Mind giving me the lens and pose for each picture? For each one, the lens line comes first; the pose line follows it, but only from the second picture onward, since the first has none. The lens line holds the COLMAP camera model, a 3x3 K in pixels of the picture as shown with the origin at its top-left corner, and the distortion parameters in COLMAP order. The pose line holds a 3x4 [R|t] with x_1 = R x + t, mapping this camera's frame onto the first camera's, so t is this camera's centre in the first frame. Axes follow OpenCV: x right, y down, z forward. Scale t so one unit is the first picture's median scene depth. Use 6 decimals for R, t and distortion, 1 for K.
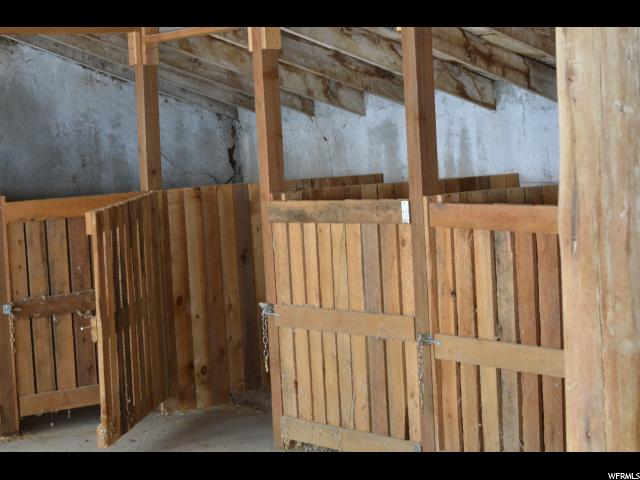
lens RADIAL K [[1546.3, 0, 319.9], [0, 1546.3, 239.8], [0, 0, 1]] dist [-0.110158, 0.000000]
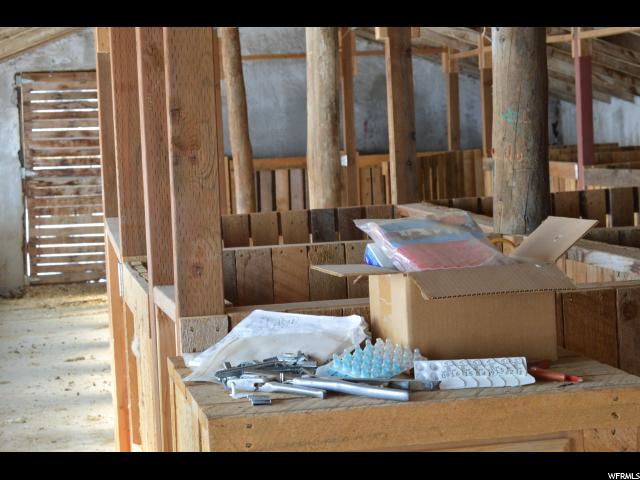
lens RADIAL K [[1546.3, 0, 320.1], [0, 1546.3, 239.9], [0, 0, 1]] dist [-0.110158, 0.000000]
pose [[0.912593, 0.042586, -0.406645, 0.365009], [-0.032111, 0.998954, 0.032552, 0.011538], [0.407606, -0.016649, 0.913006, -0.458830]]
